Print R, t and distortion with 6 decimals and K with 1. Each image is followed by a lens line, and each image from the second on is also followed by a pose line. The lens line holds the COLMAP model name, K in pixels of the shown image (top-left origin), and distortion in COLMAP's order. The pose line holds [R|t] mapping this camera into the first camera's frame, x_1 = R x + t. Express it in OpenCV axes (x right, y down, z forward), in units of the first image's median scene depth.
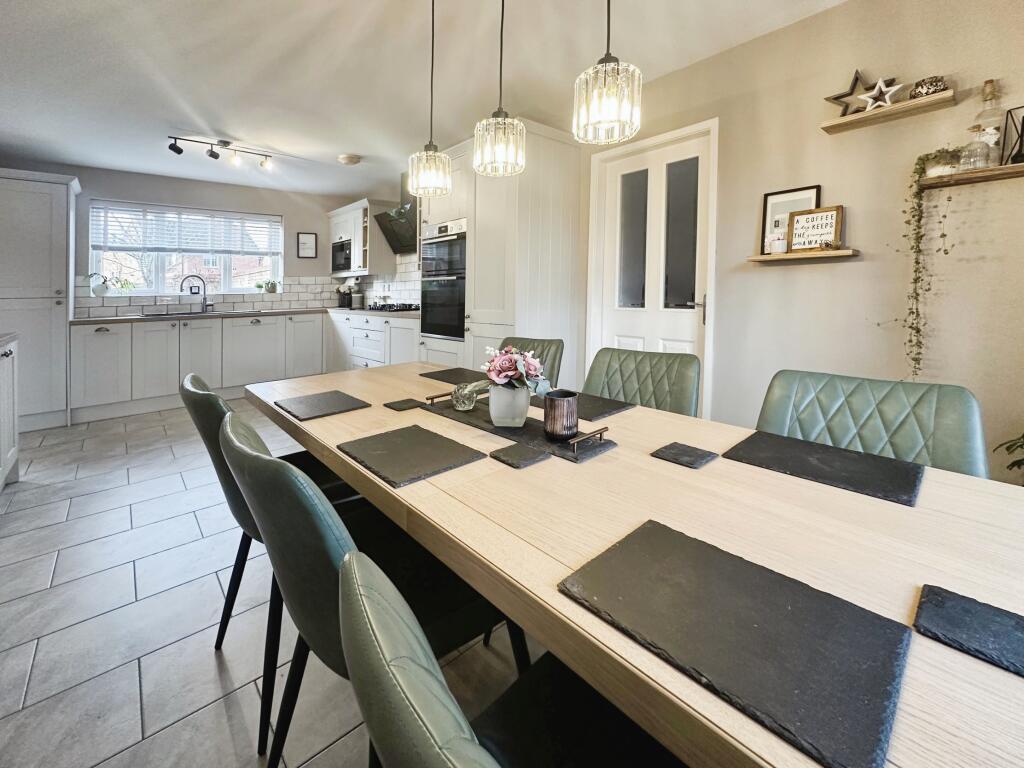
lens RADIAL K [[425.0, 0, 512.0], [0, 425.0, 384.0], [0, 0, 1]] dist [0.000795, 0.000076]
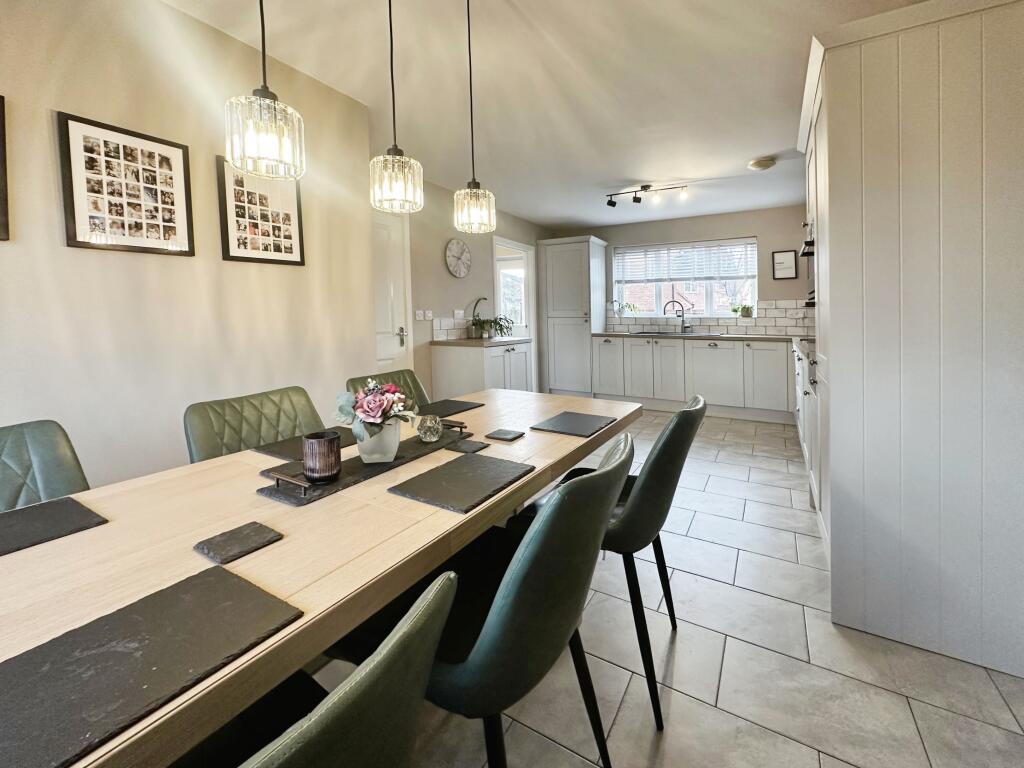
lens RADIAL K [[428.9, 0, 511.8], [0, 428.9, 400.8], [0, 0, 1]] dist [-0.000462, -0.000033]
pose [[0.293209, 0.209816, -0.932741, 0.260447], [-0.214223, 0.965232, 0.149783, -0.072862], [0.931739, 0.155897, 0.327962, 0.248005]]
